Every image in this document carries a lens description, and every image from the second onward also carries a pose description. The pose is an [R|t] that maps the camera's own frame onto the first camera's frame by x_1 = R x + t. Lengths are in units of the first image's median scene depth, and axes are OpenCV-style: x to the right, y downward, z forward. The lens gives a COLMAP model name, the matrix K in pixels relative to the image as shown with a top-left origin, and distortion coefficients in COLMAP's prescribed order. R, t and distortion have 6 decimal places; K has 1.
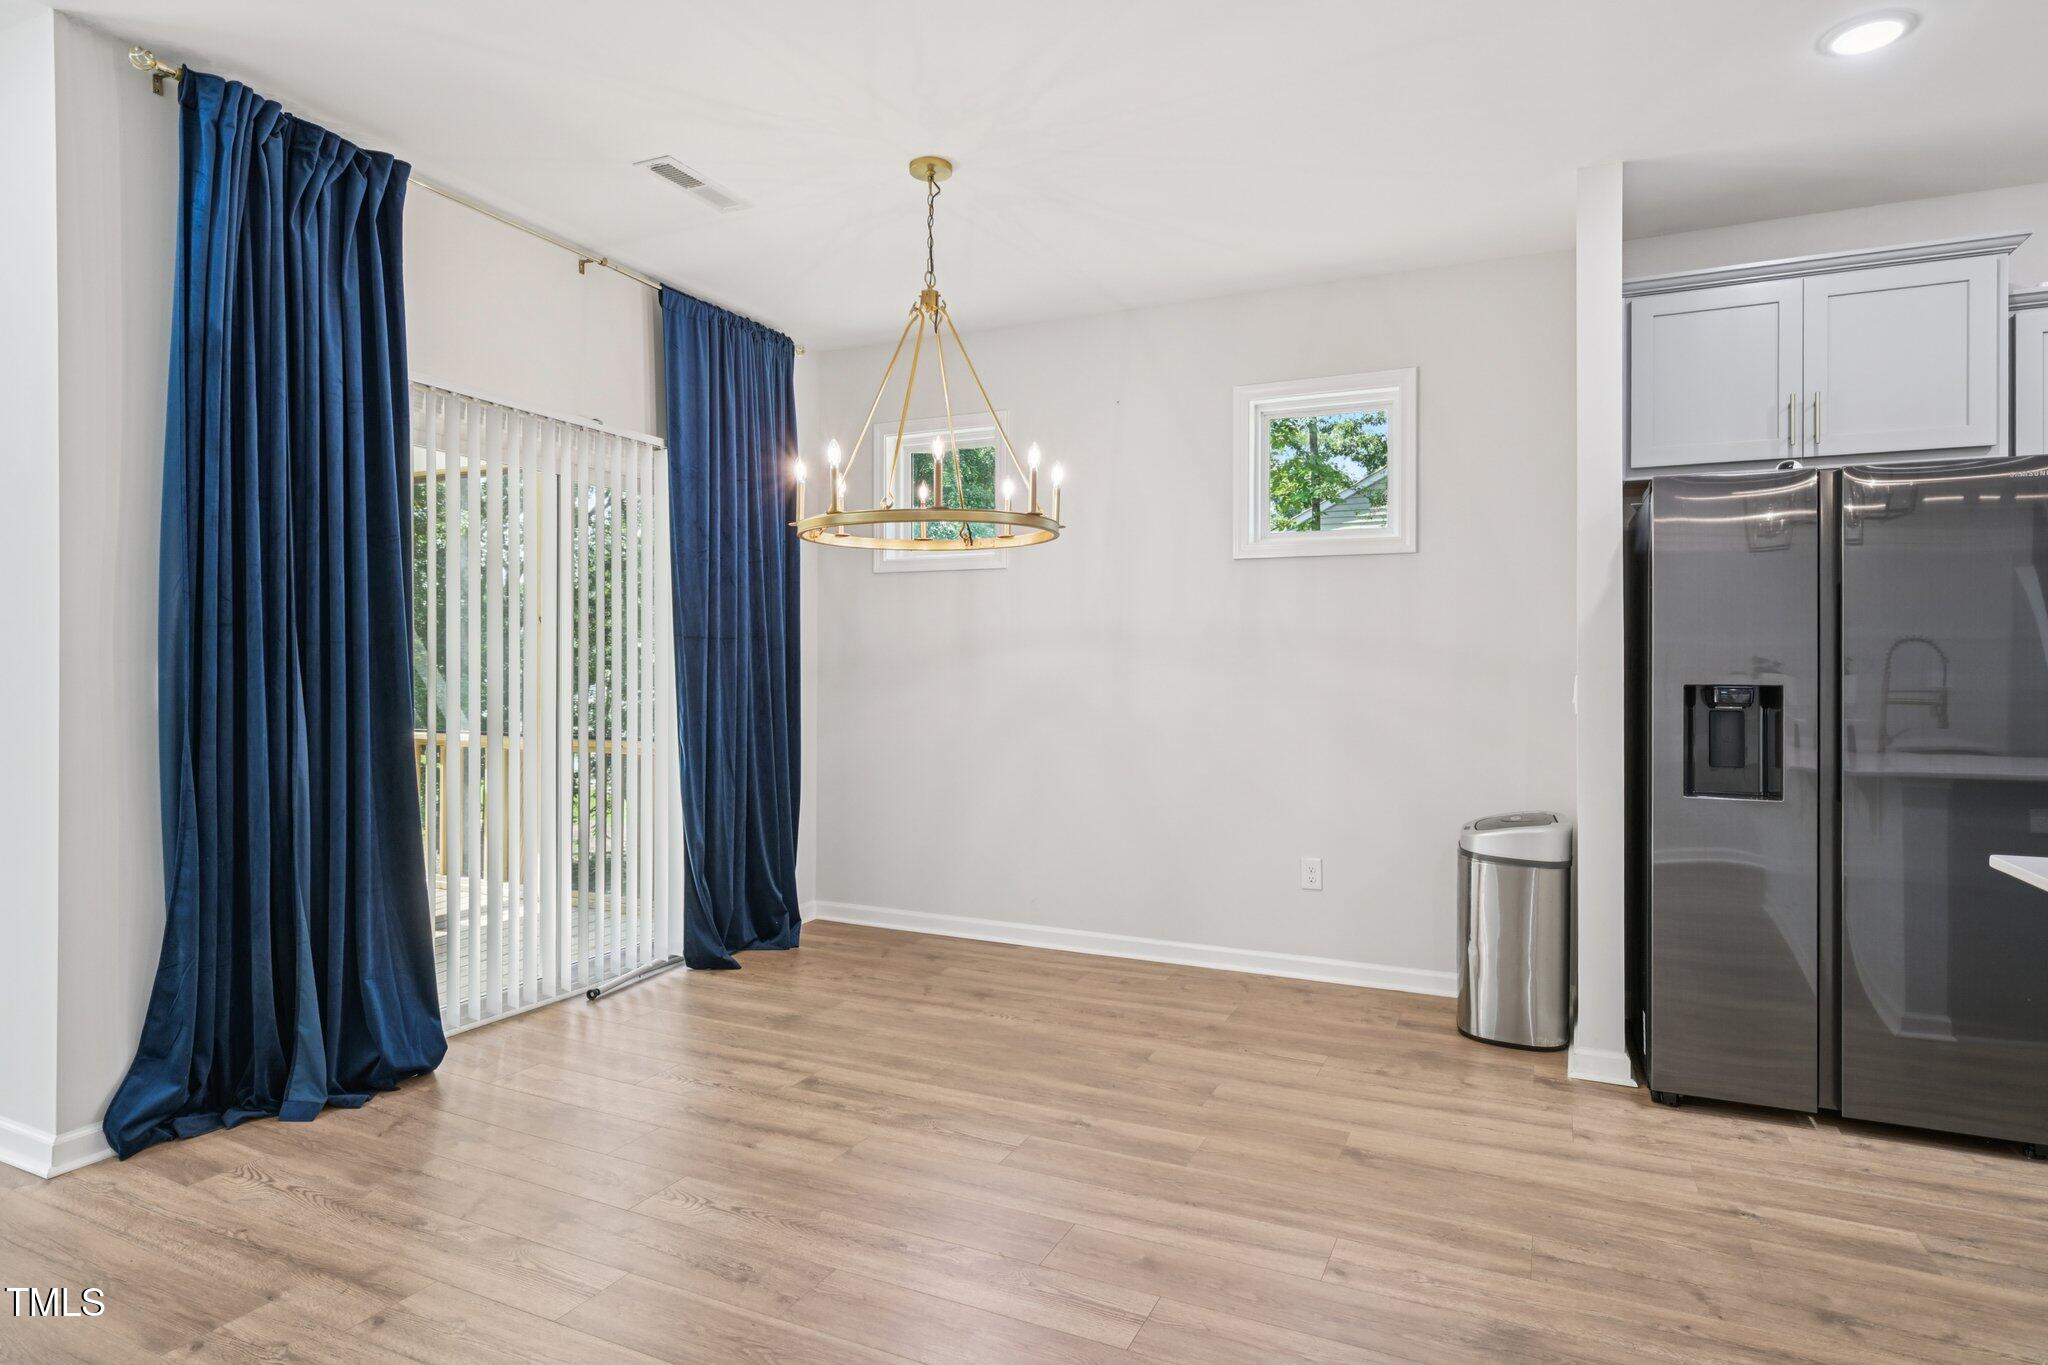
lens RADIAL K [[1114.6, 0, 1039.1], [0, 1114.6, 675.3], [0, 0, 1]] dist [0.005564, -0.003156]
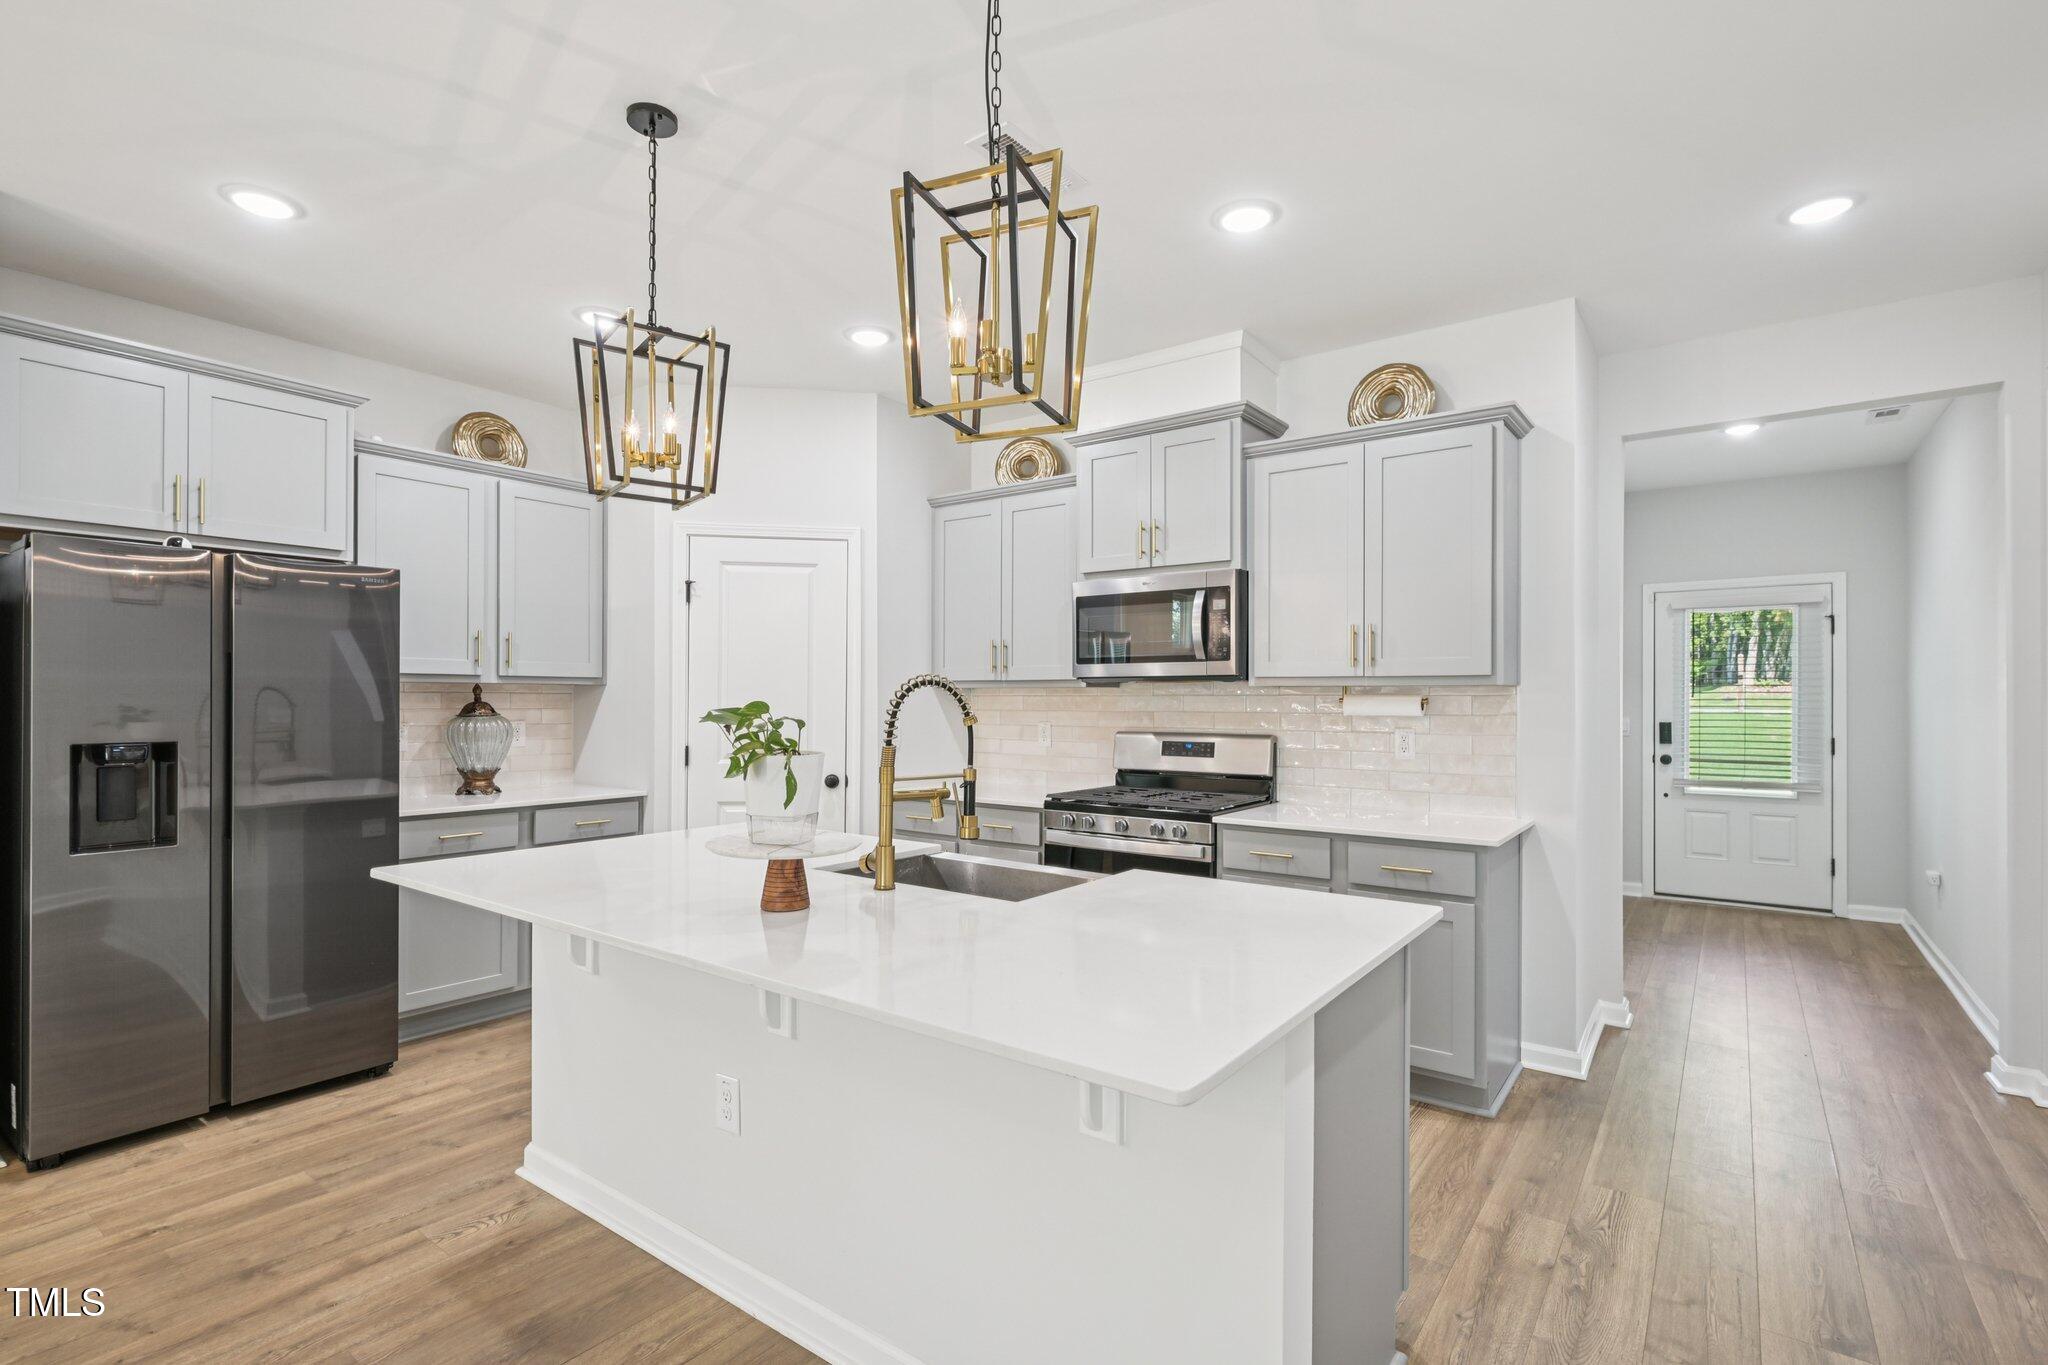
lens RADIAL K [[987.6, 0, 1035.4], [0, 987.6, 681.9], [0, 0, 1]] dist [0.011249, -0.001462]
pose [[0.188990, 0.002565, 0.981976, -0.154111], [-0.008667, 0.999962, -0.000944, -0.058800], [-0.981941, -0.008332, 0.189005, -0.030350]]
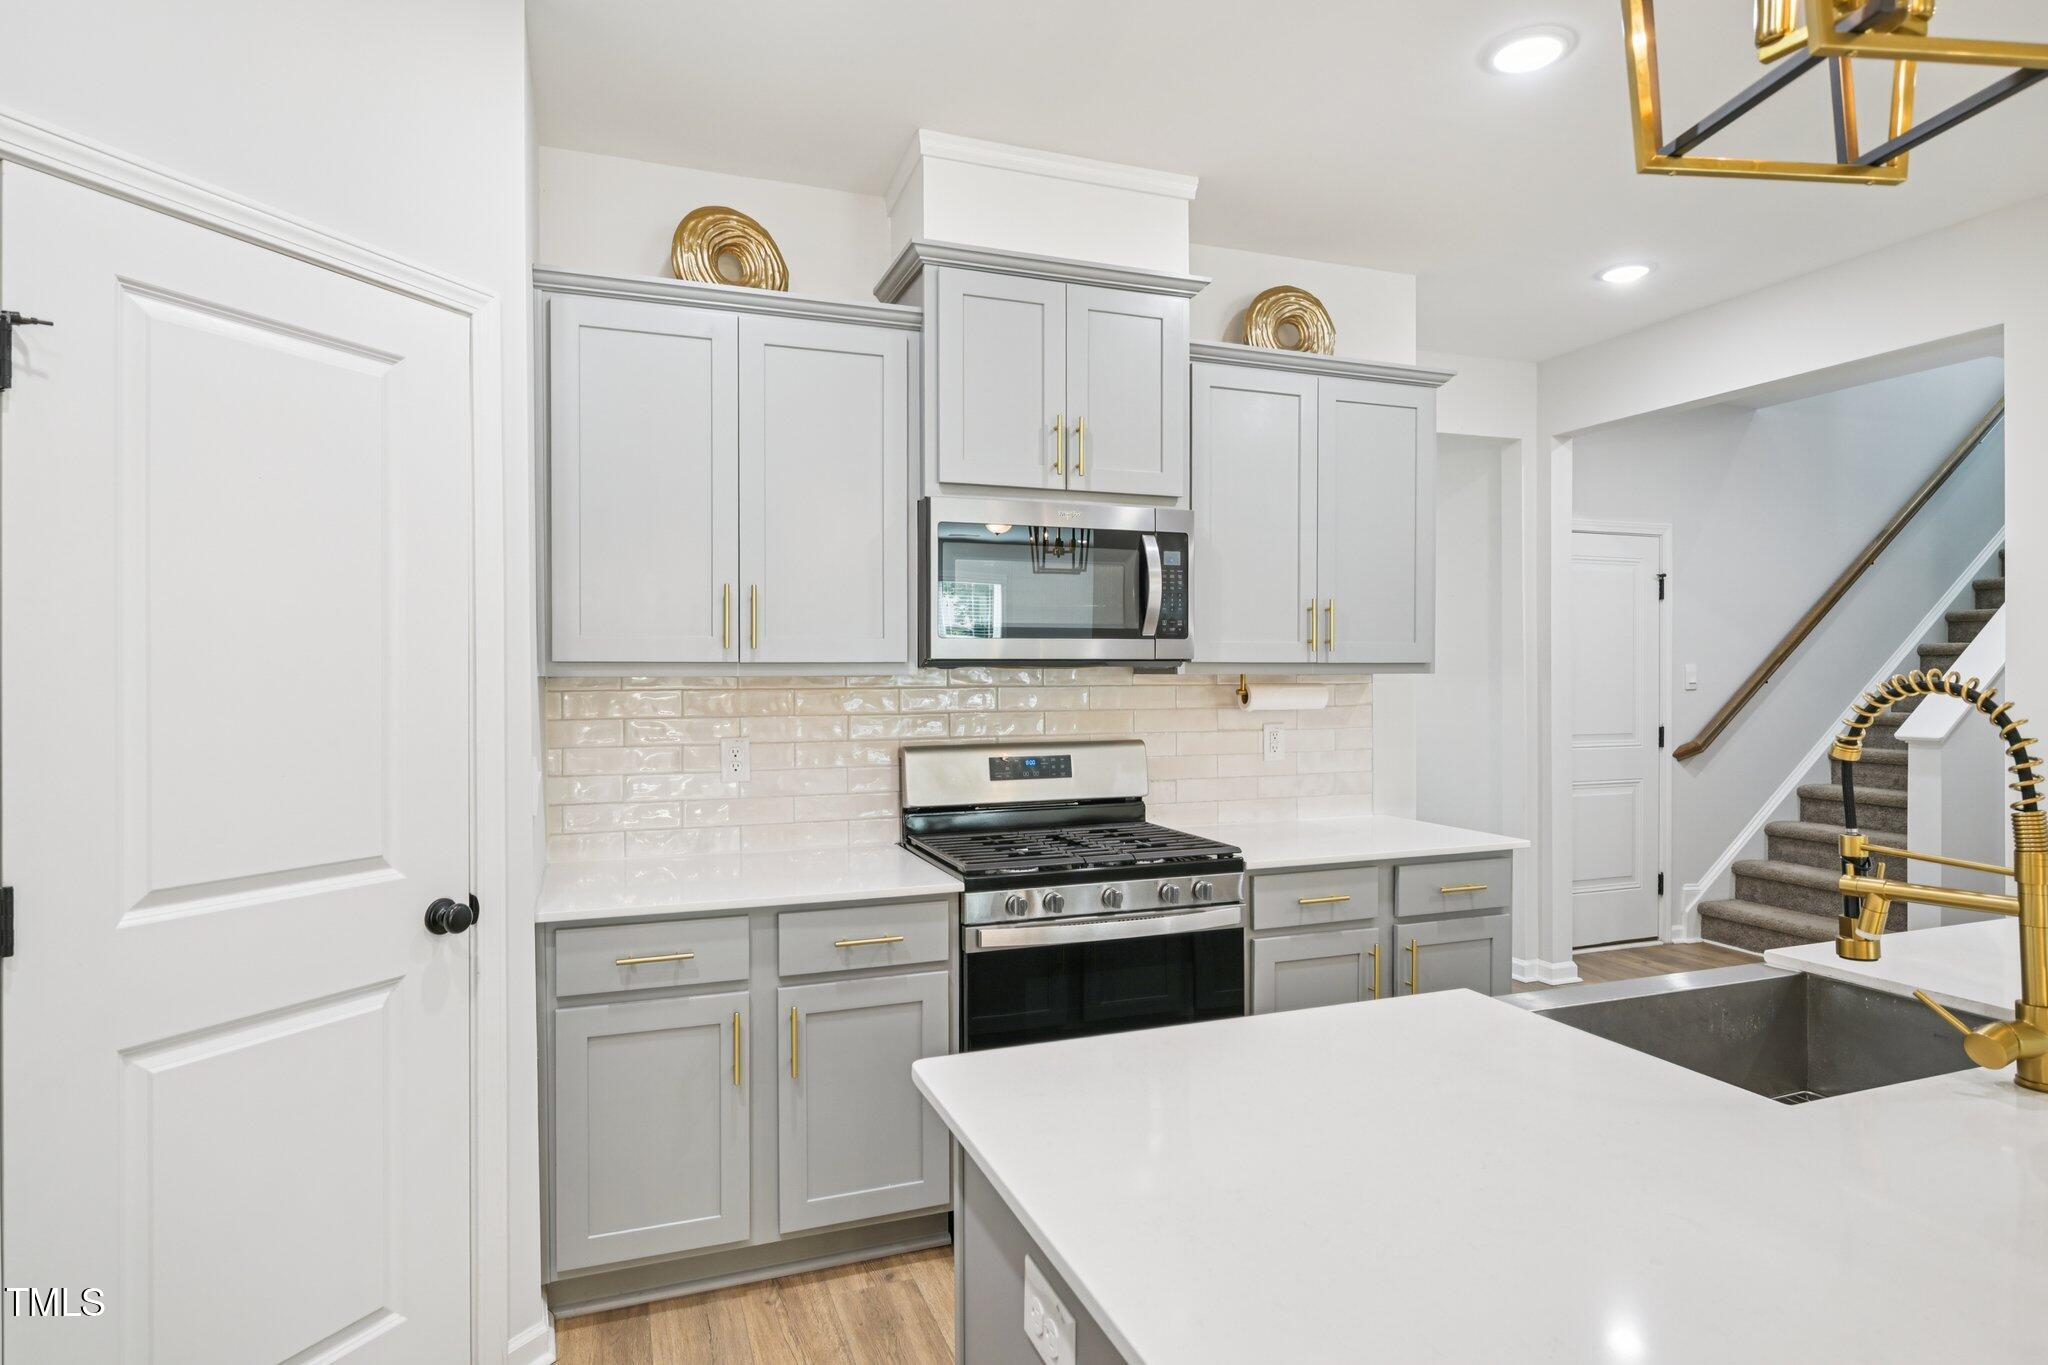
lens RADIAL K [[1114.6, 0, 1026.5], [0, 1114.6, 674.8], [0, 0, 1]] dist [0.005564, -0.003156]
pose [[-0.720082, -0.004175, 0.693876, 0.585988], [-0.007517, 0.999970, -0.001784, -0.052874], [-0.693848, -0.006501, -0.720092, 0.848243]]
